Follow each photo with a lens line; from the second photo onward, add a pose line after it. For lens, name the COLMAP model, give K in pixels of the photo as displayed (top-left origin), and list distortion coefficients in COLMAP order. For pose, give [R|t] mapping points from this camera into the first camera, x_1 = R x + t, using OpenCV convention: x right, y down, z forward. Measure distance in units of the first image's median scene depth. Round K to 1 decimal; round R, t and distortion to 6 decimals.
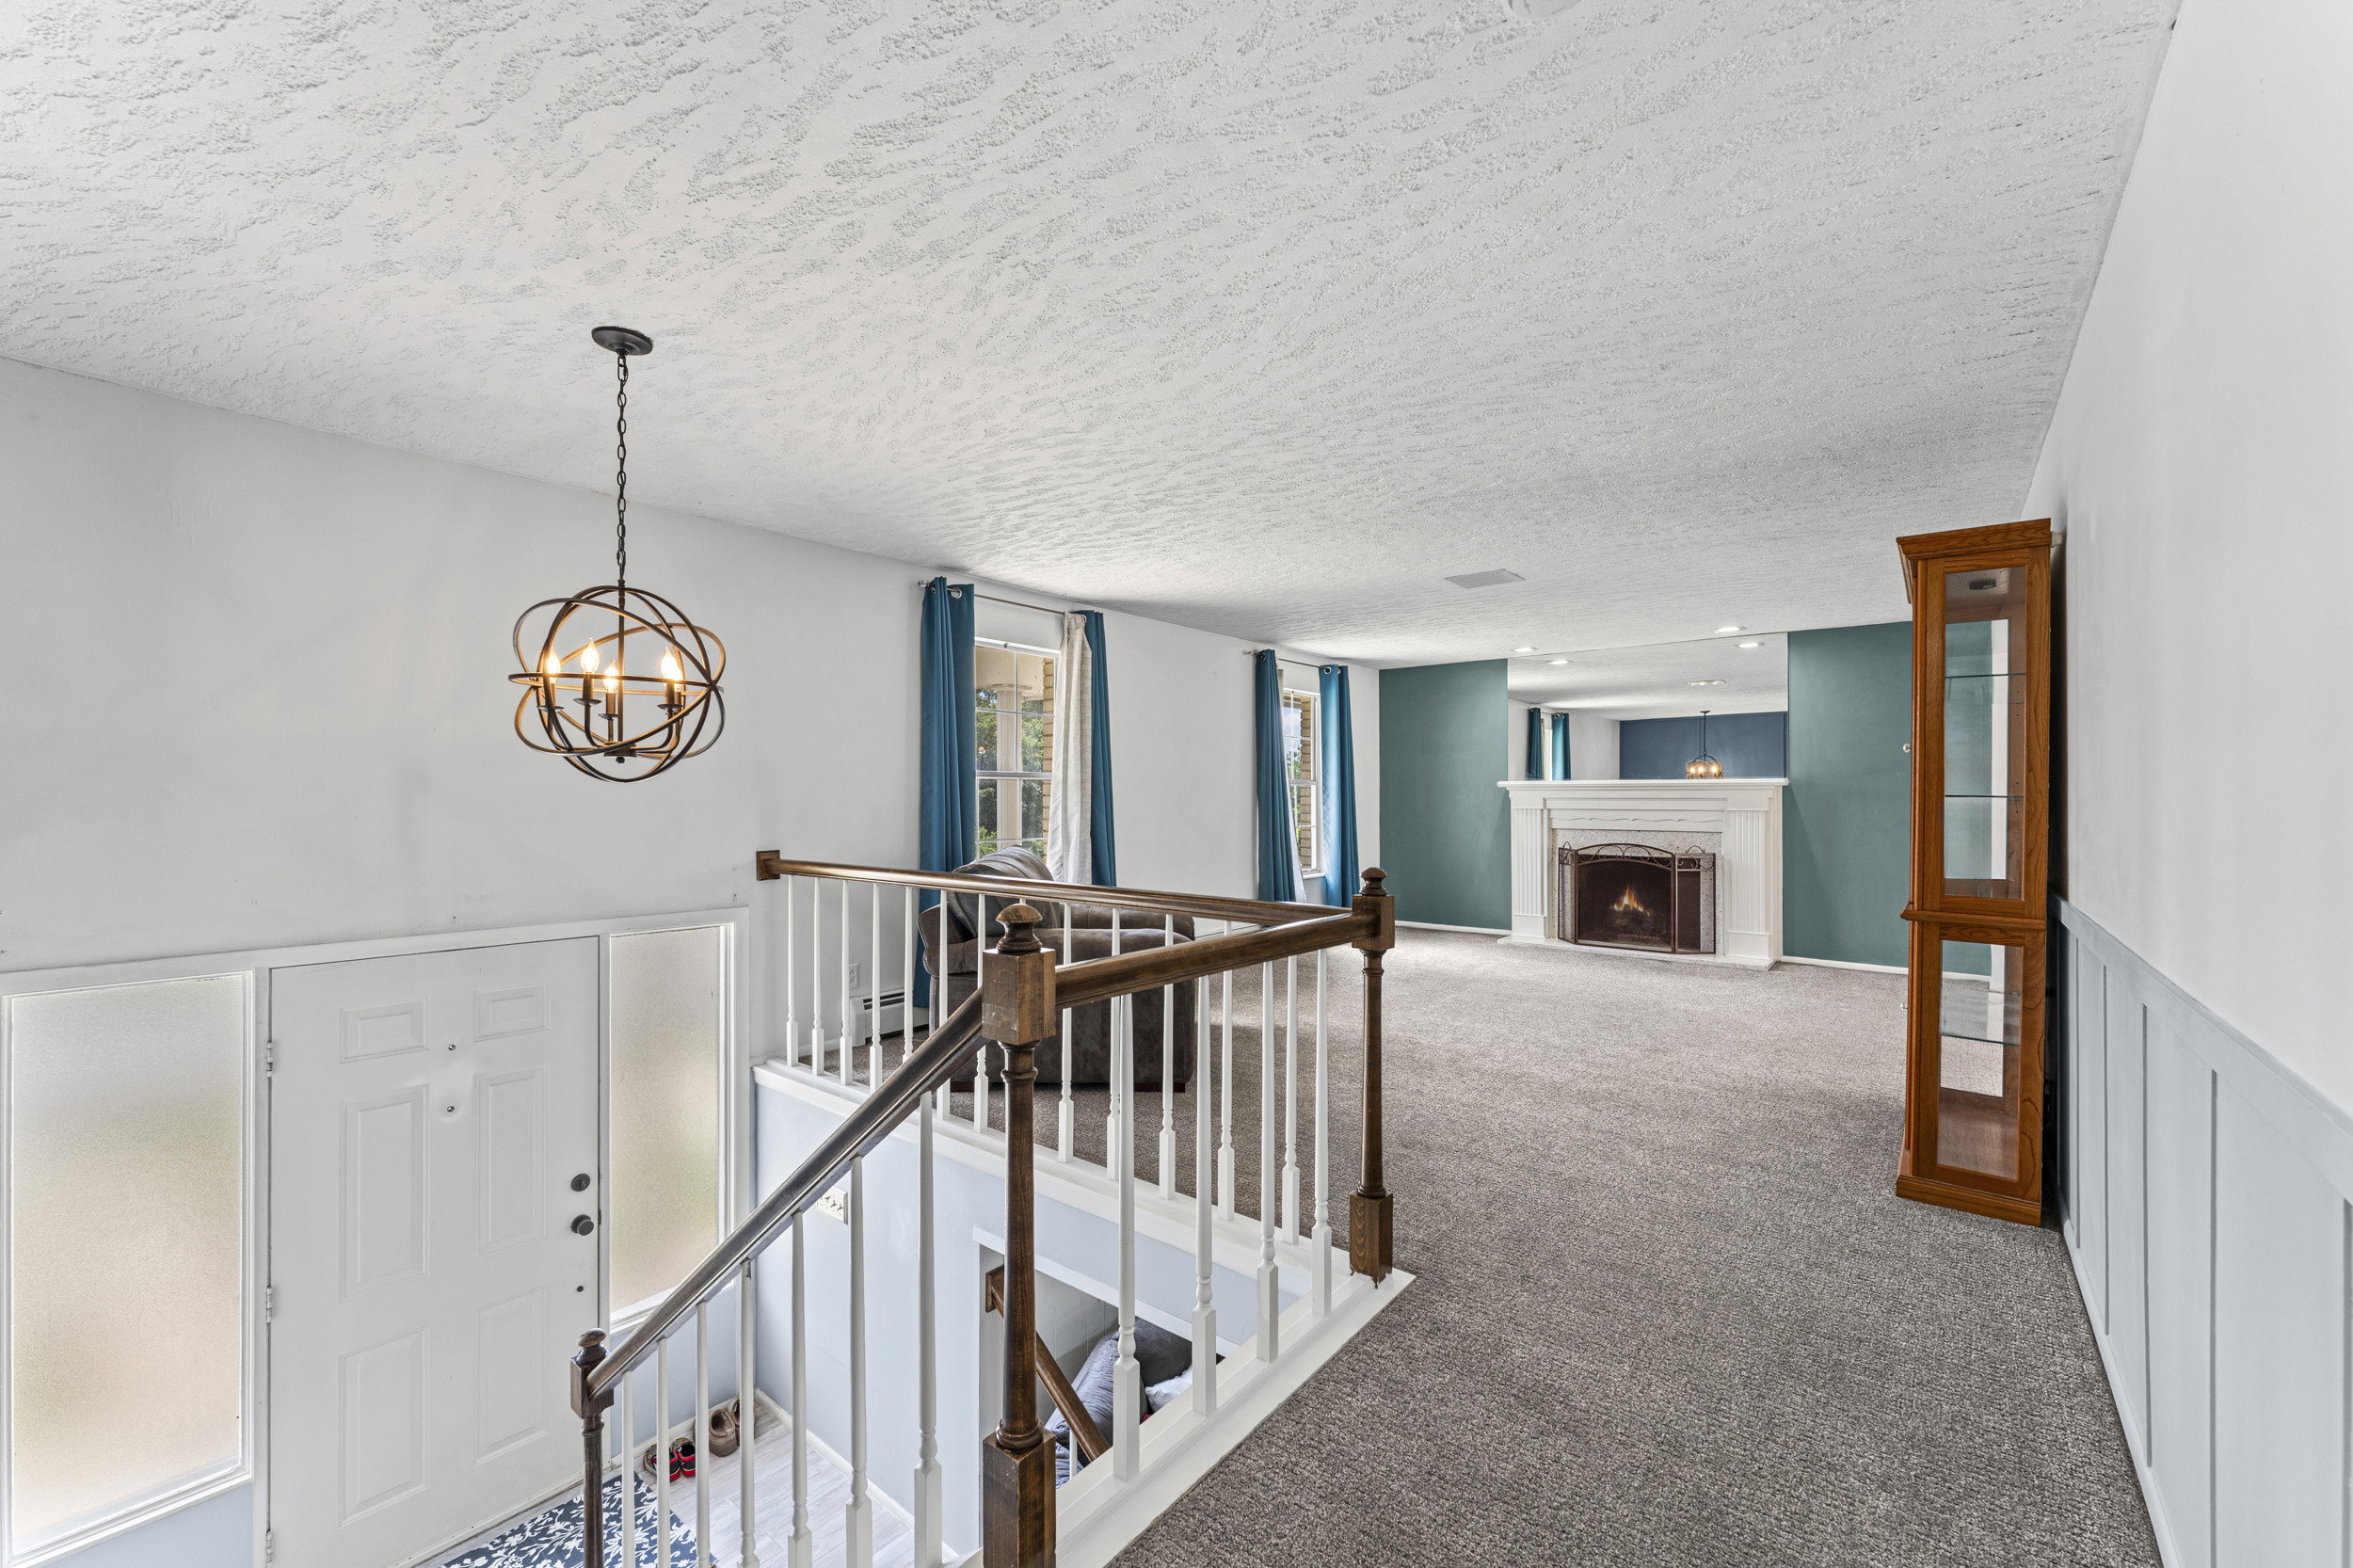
lens RADIAL K [[946.7, 0, 1168.3], [0, 946.7, 794.6], [0, 0, 1]] dist [0.001119, -0.000476]
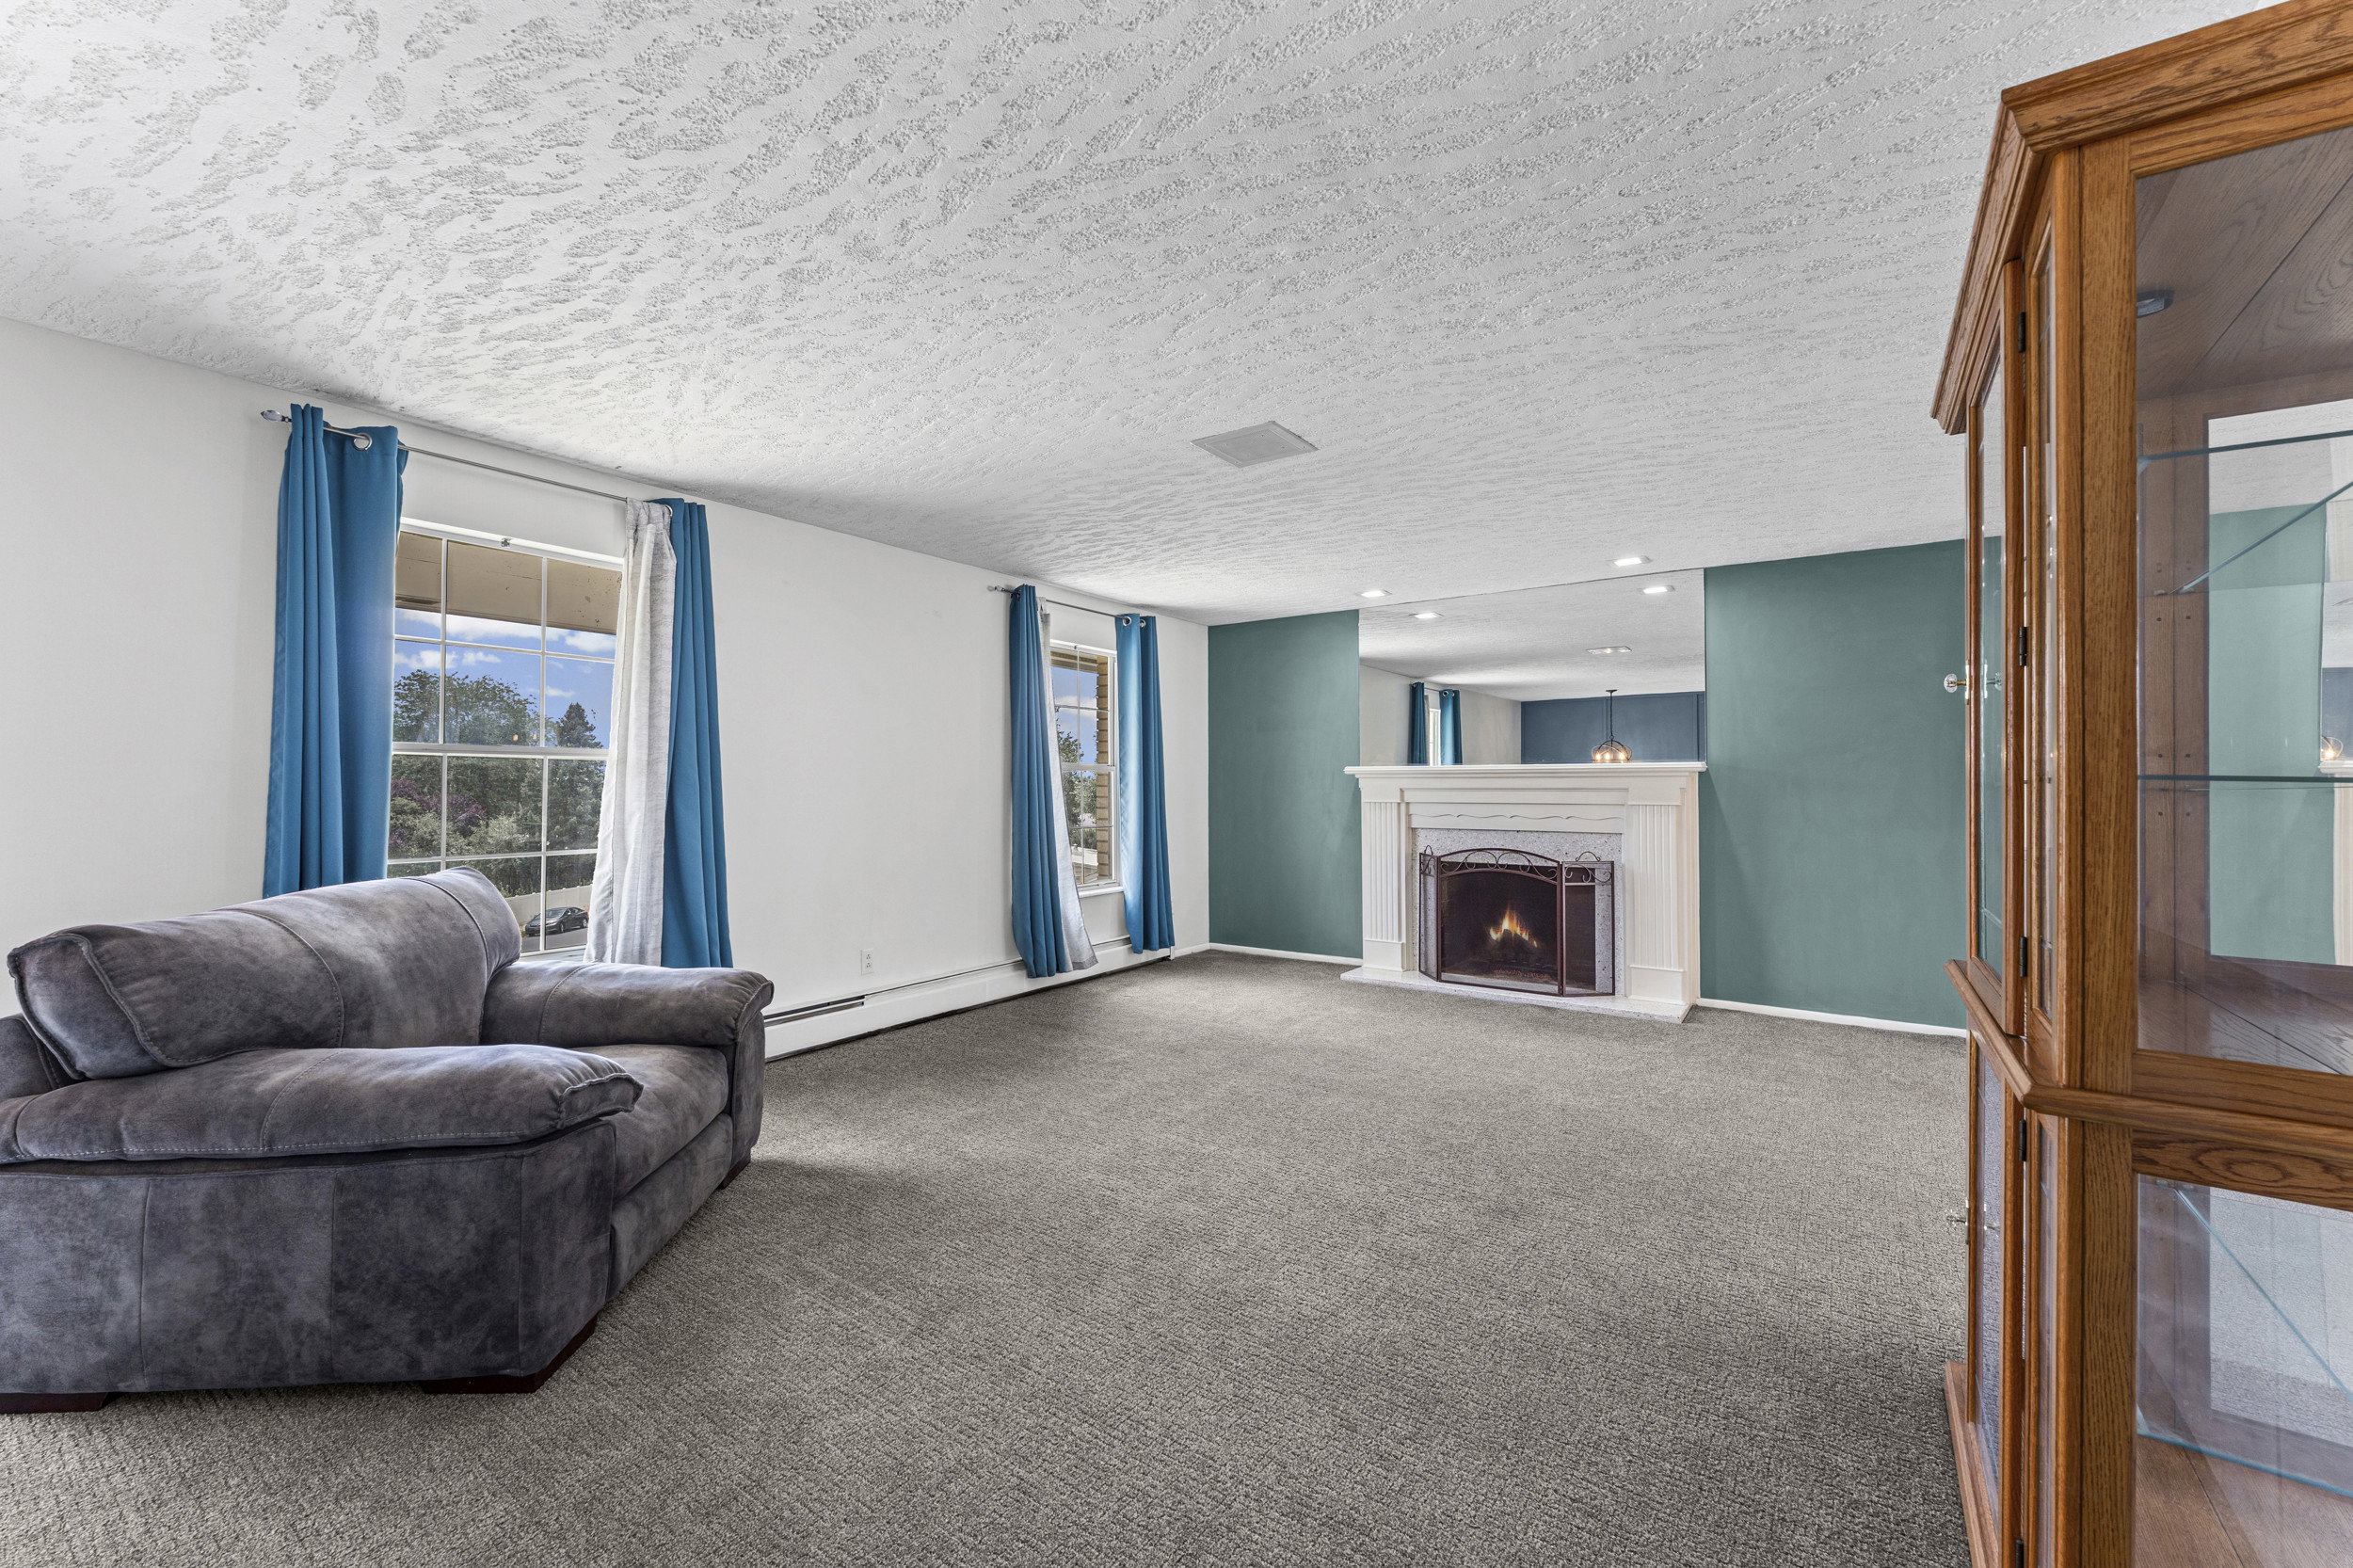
lens RADIAL K [[946.7, 0, 1177.1], [0, 946.7, 778.9], [0, 0, 1]] dist [0.001119, -0.000476]
pose [[0.997135, -0.000553, 0.075642, 0.169447], [0.001108, 0.999973, -0.007295, 0.001710], [-0.075636, 0.007358, 0.997108, 0.267177]]
